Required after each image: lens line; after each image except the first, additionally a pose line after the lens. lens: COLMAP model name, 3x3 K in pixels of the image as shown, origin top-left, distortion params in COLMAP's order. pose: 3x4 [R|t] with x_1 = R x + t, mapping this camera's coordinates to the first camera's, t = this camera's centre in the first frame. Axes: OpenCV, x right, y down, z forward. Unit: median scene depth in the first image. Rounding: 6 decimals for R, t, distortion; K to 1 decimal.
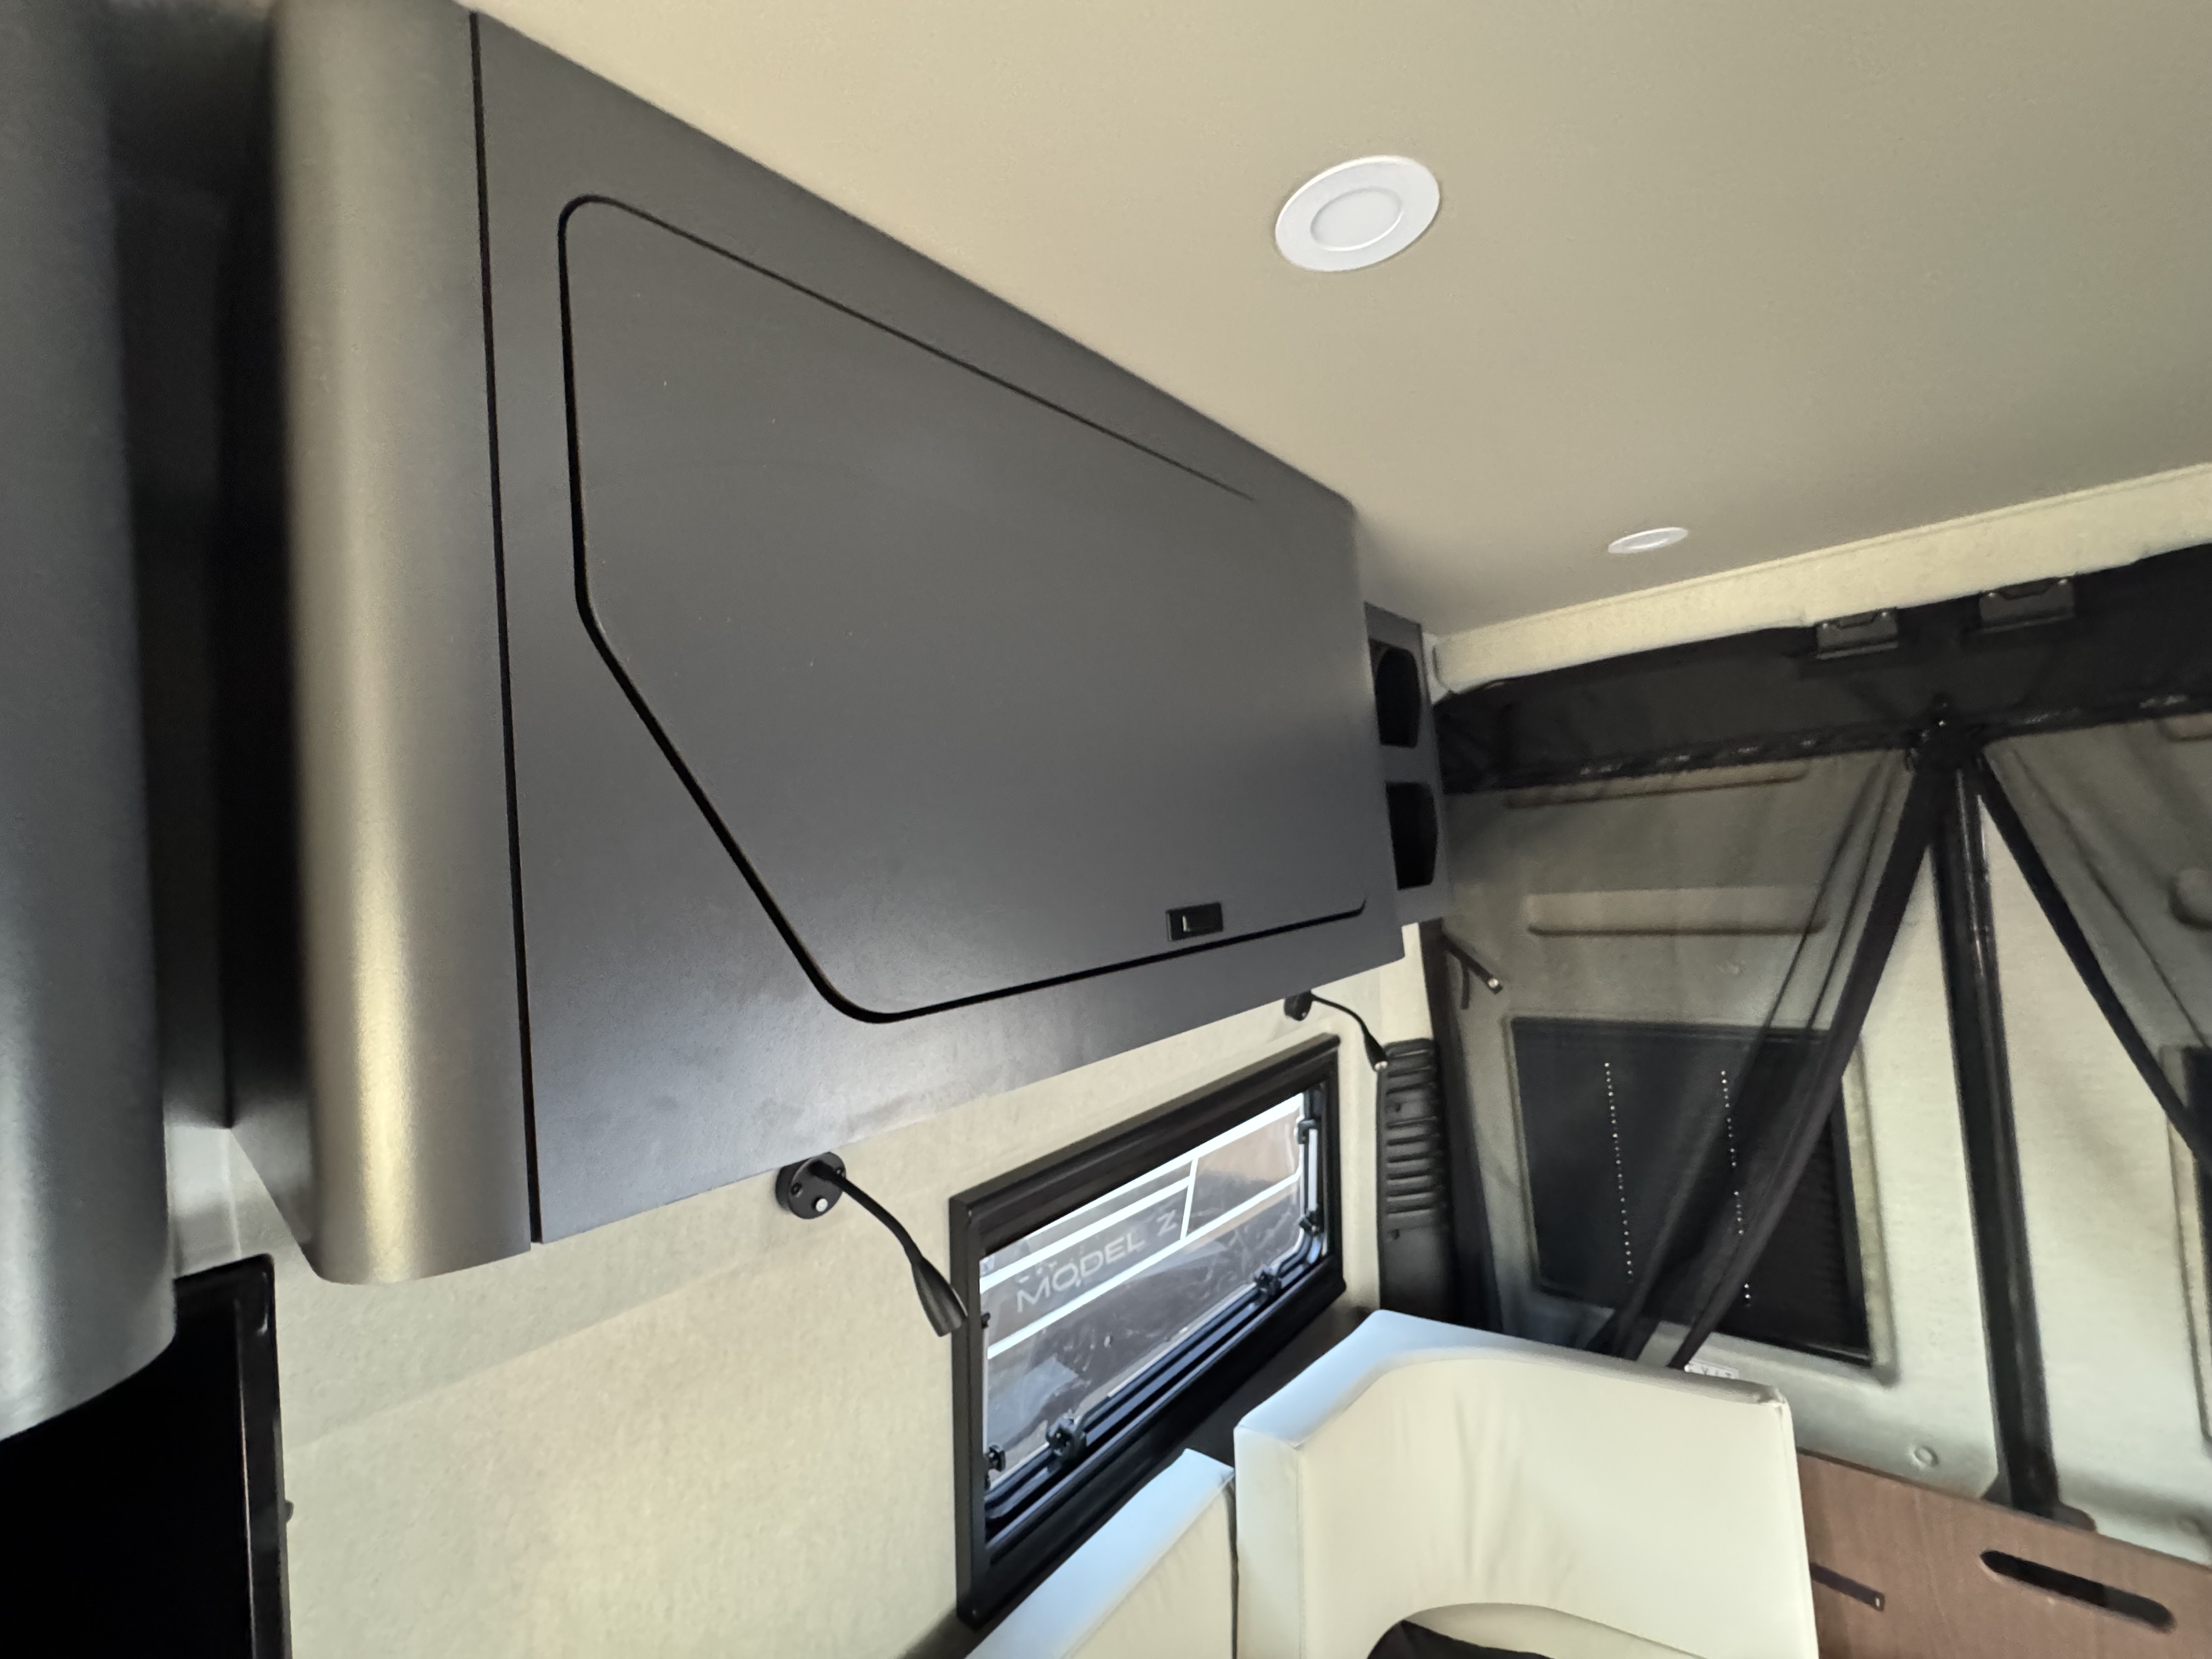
lens RADIAL K [[891.4, 0, 1097.6], [0, 891.4, 830.9], [0, 0, 1]] dist [-0.009076, 0.000679]
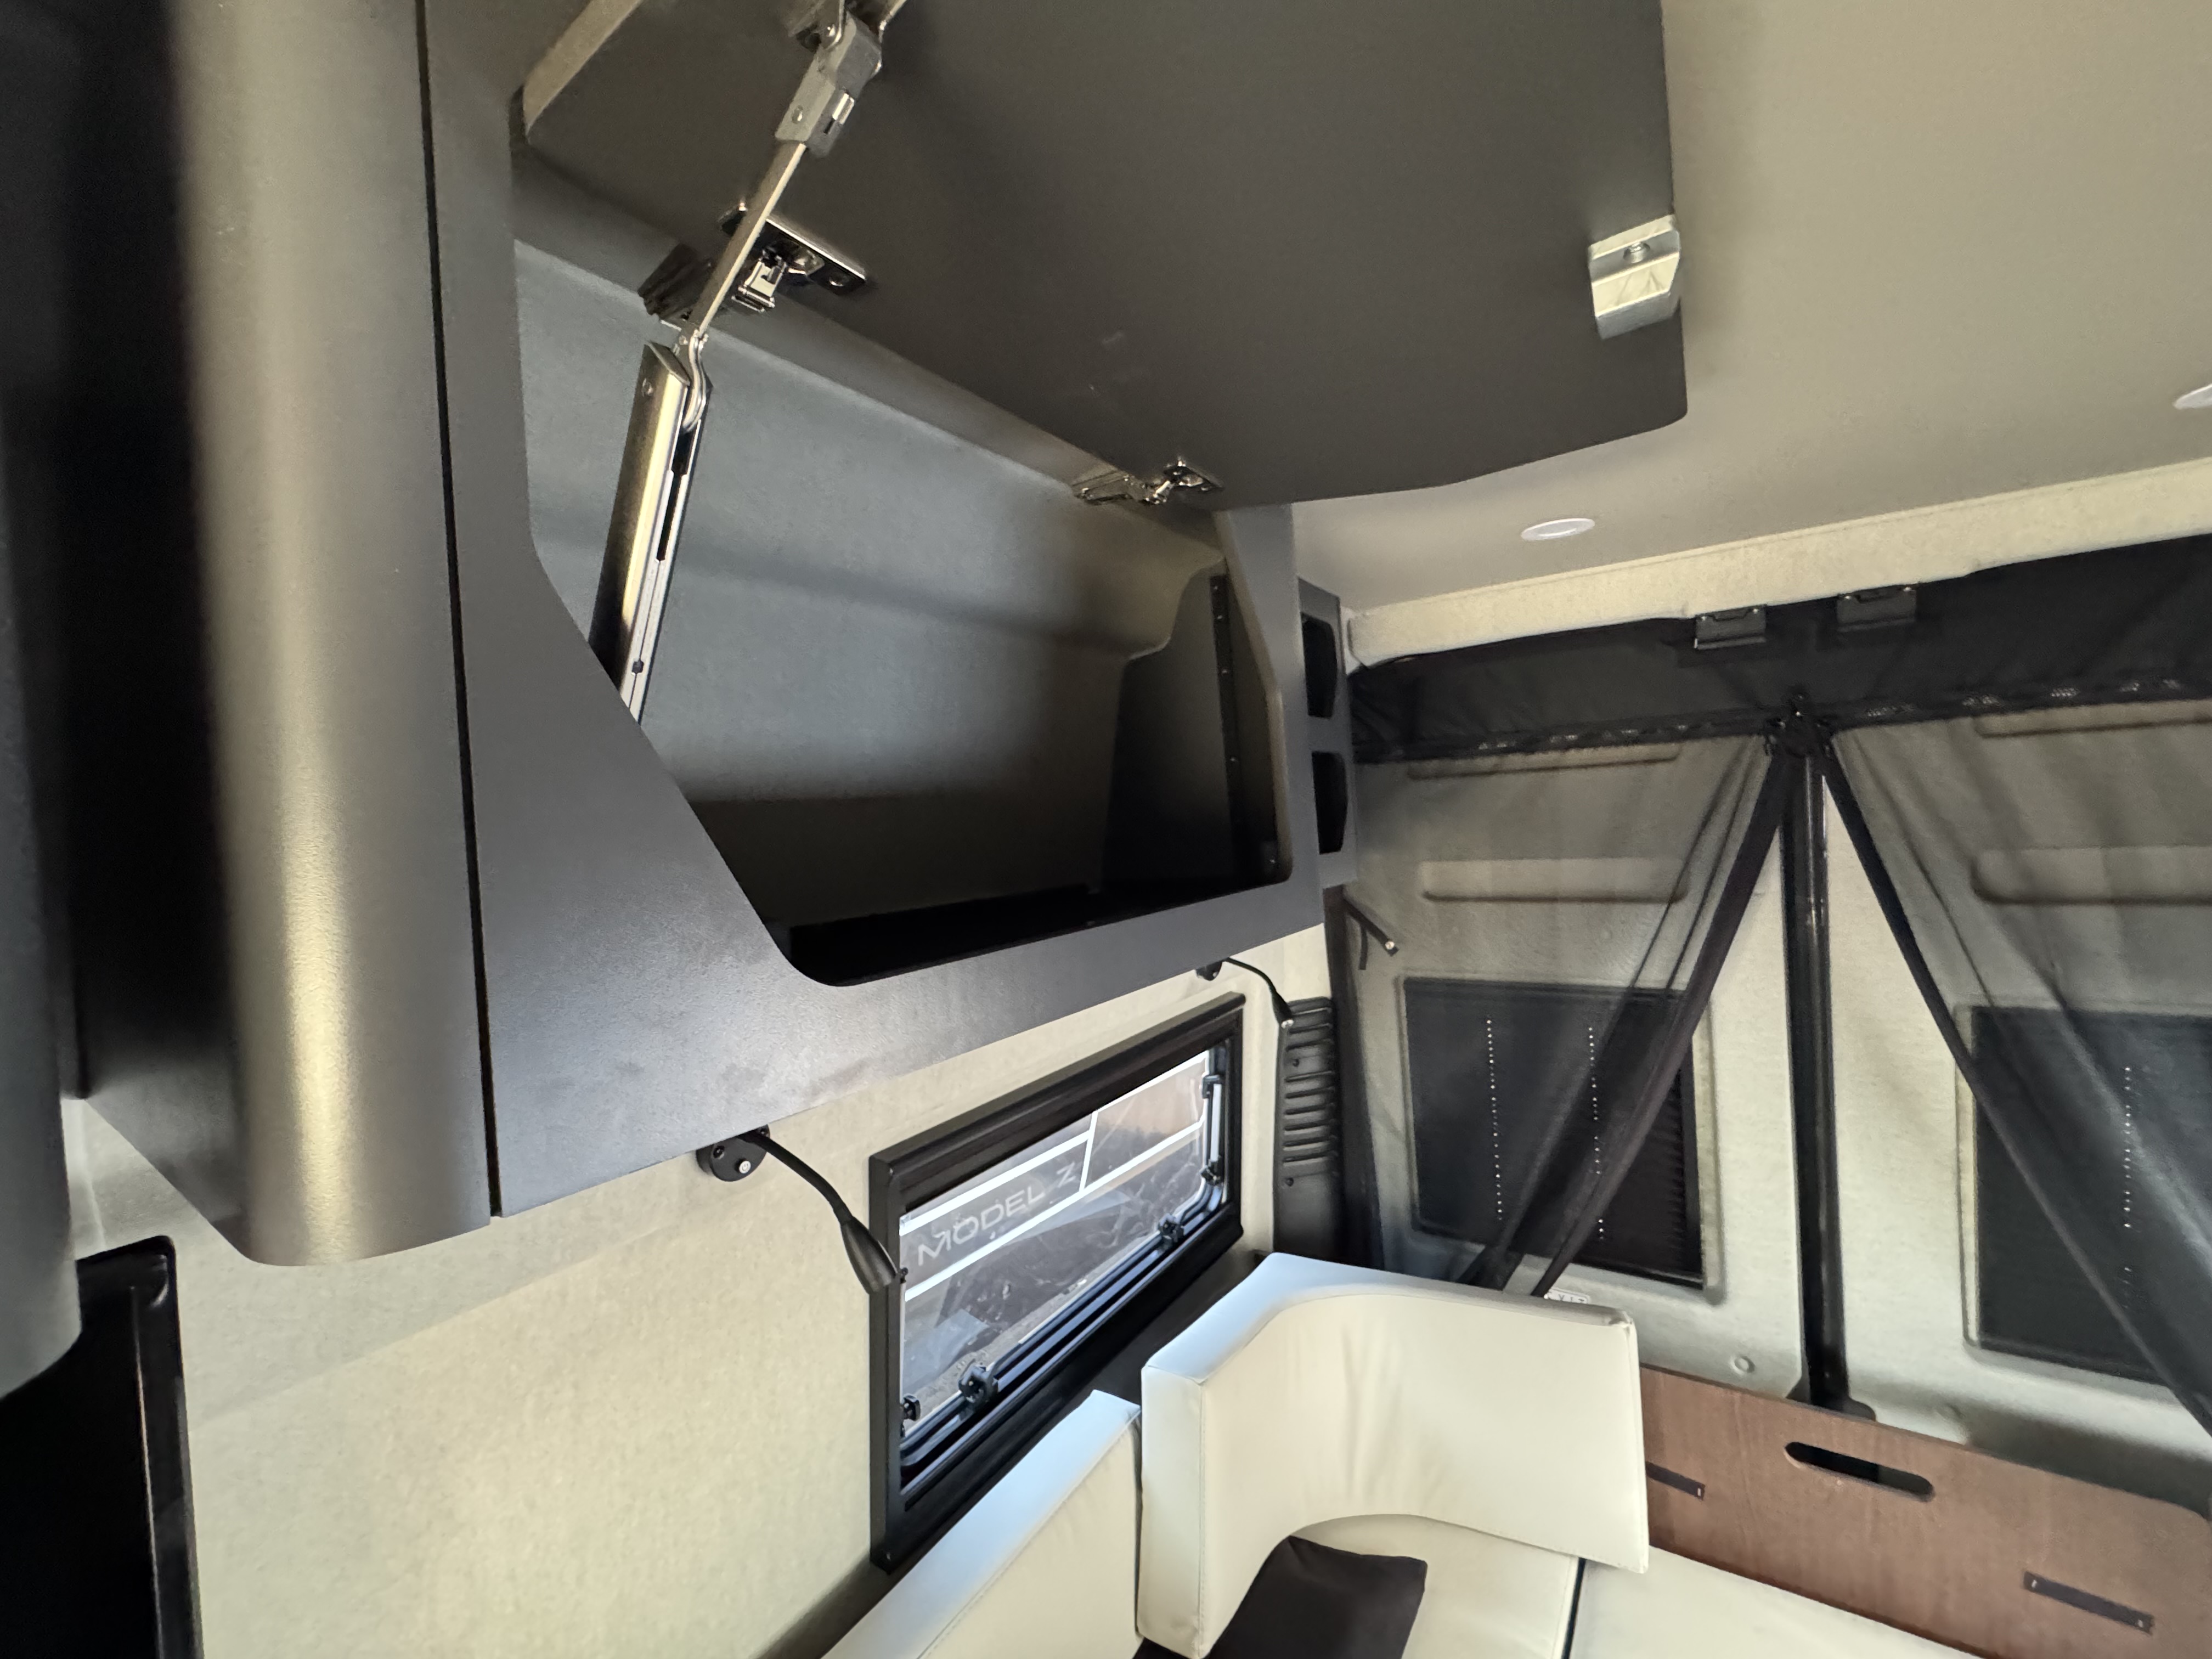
lens RADIAL K [[891.4, 0, 1098.6], [0, 891.4, 832.8], [0, 0, 1]] dist [-0.009076, 0.000679]
pose [[0.993241, 0.020985, 0.114161, -0.026609], [-0.026385, 0.998593, 0.046005, -0.001511], [-0.113035, -0.048706, 0.992396, 0.001181]]
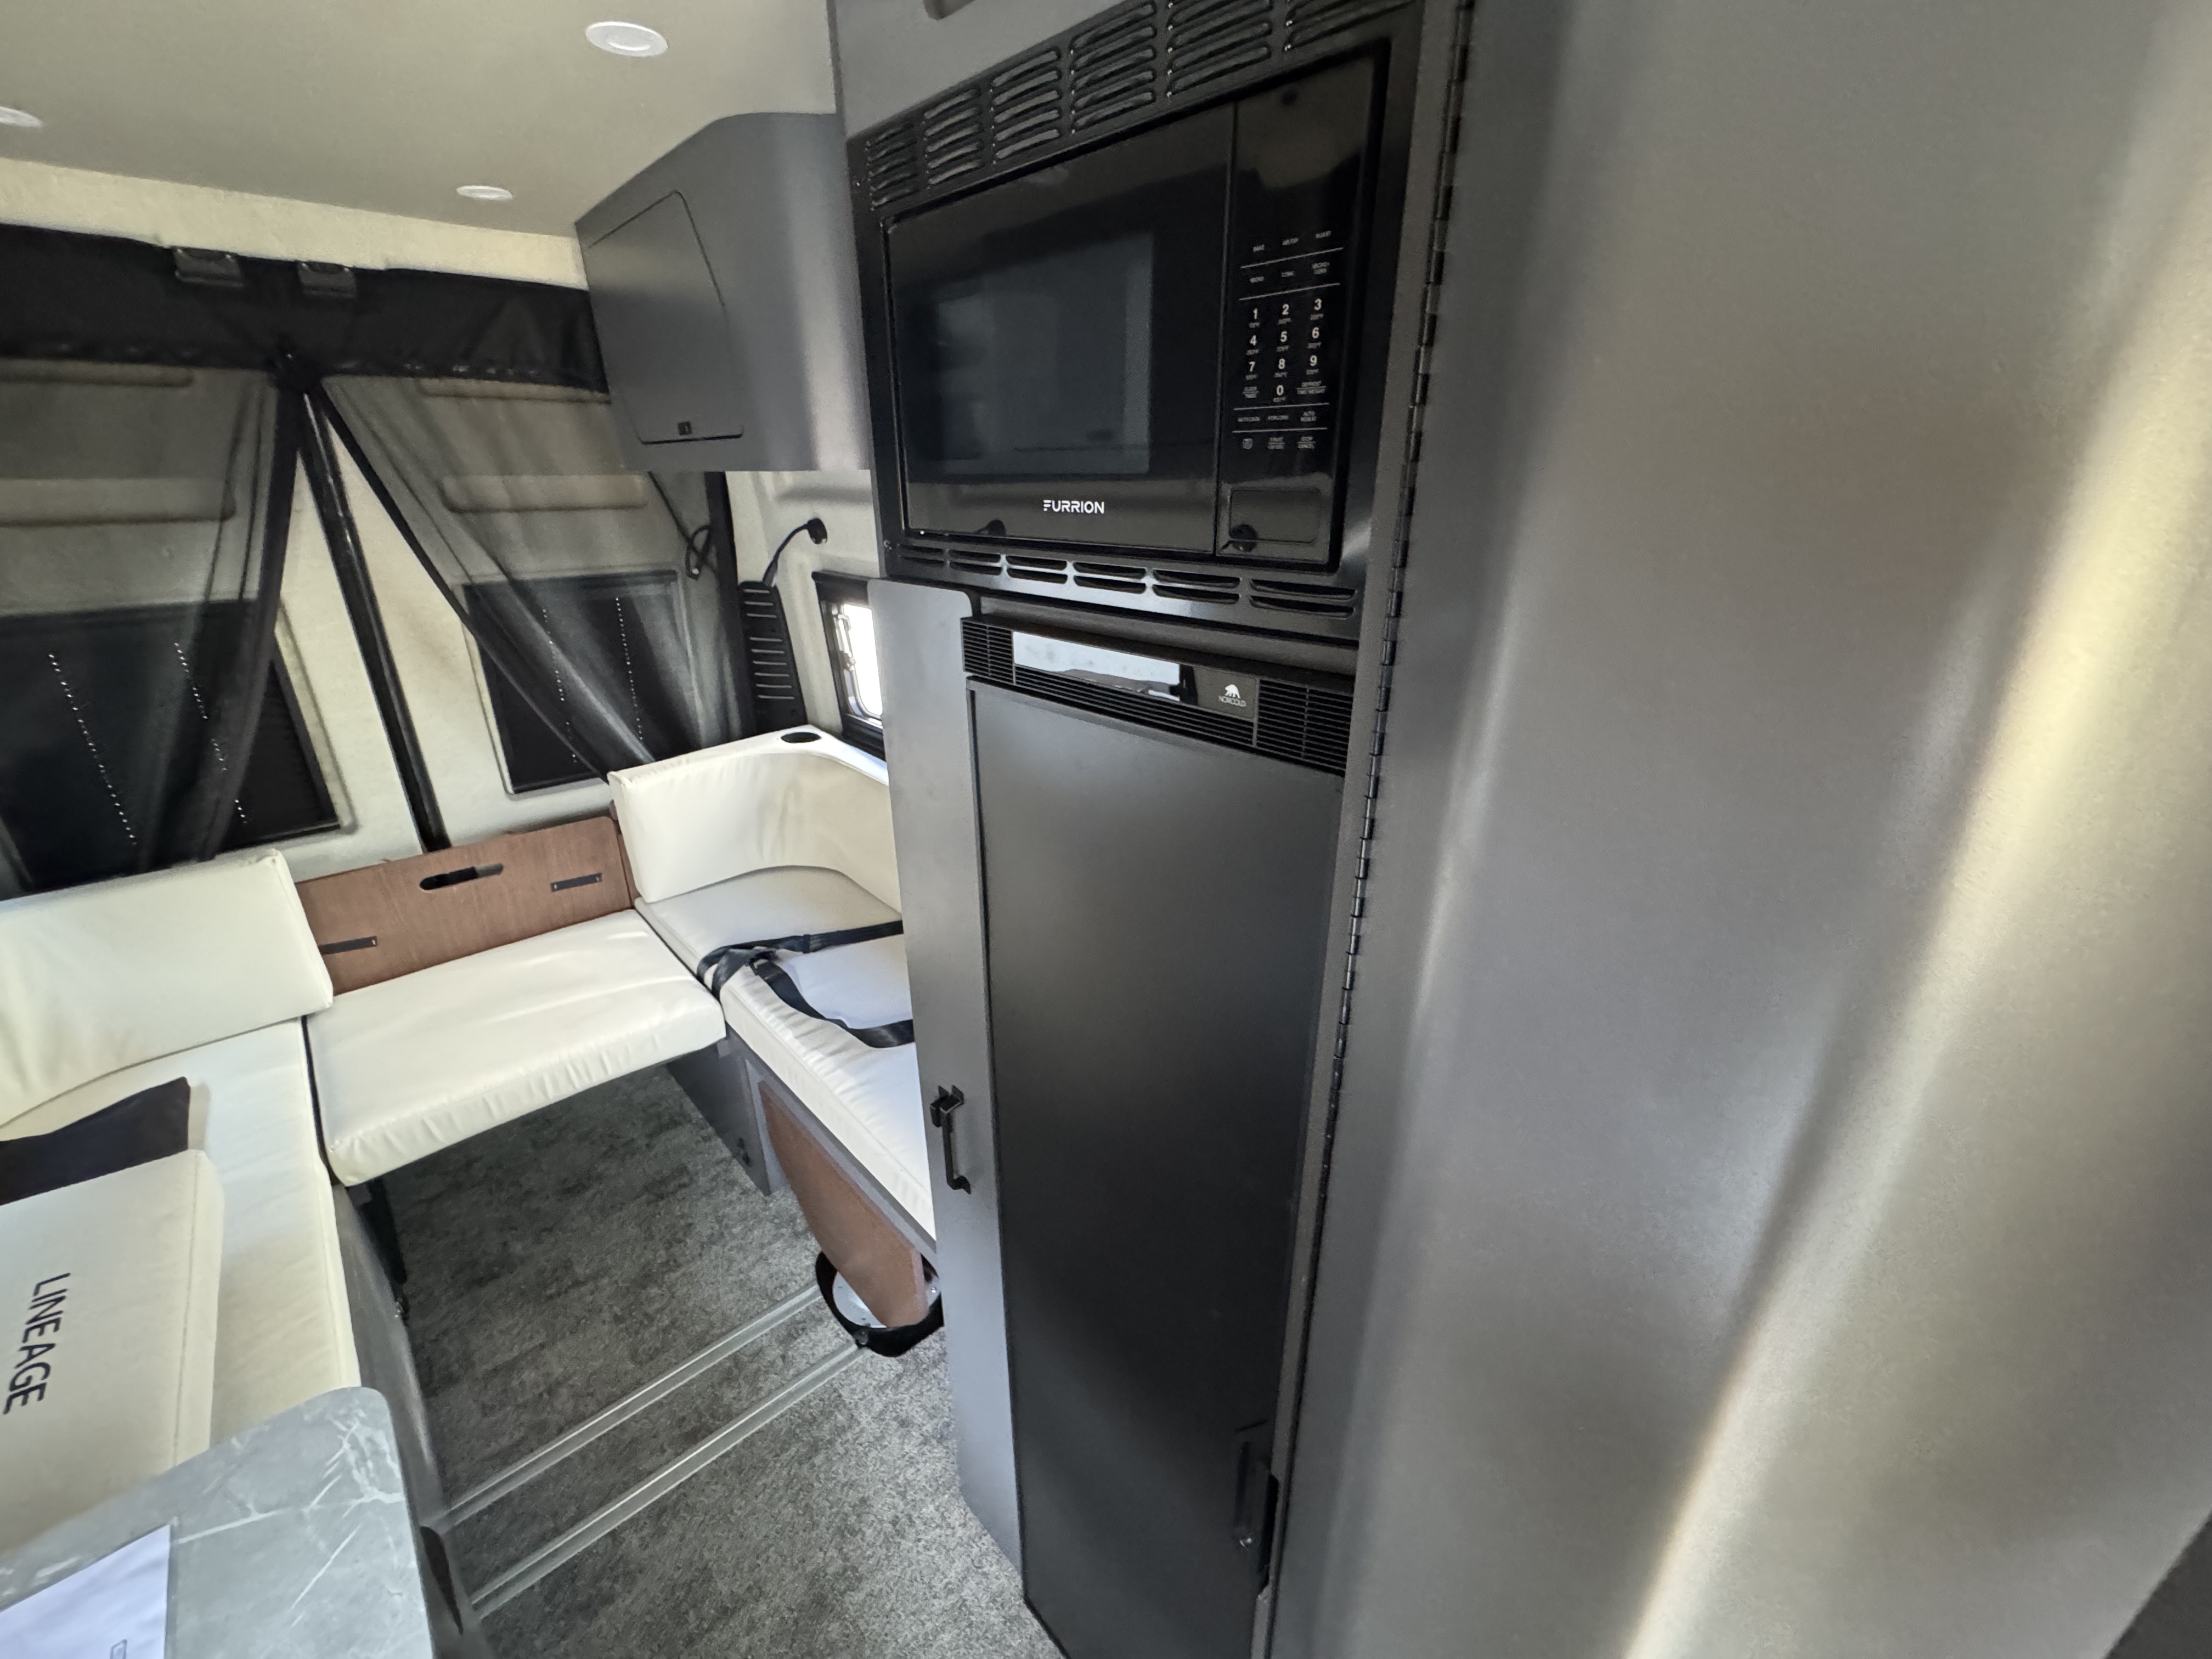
lens RADIAL K [[891.4, 0, 1110.6], [0, 891.4, 834.4], [0, 0, 1]] dist [-0.009076, 0.000679]
pose [[0.101807, -0.293411, 0.950550, -0.473428], [-0.047893, 0.952961, 0.299284, 0.118861], [-0.993651, -0.075994, 0.082966, -0.475658]]
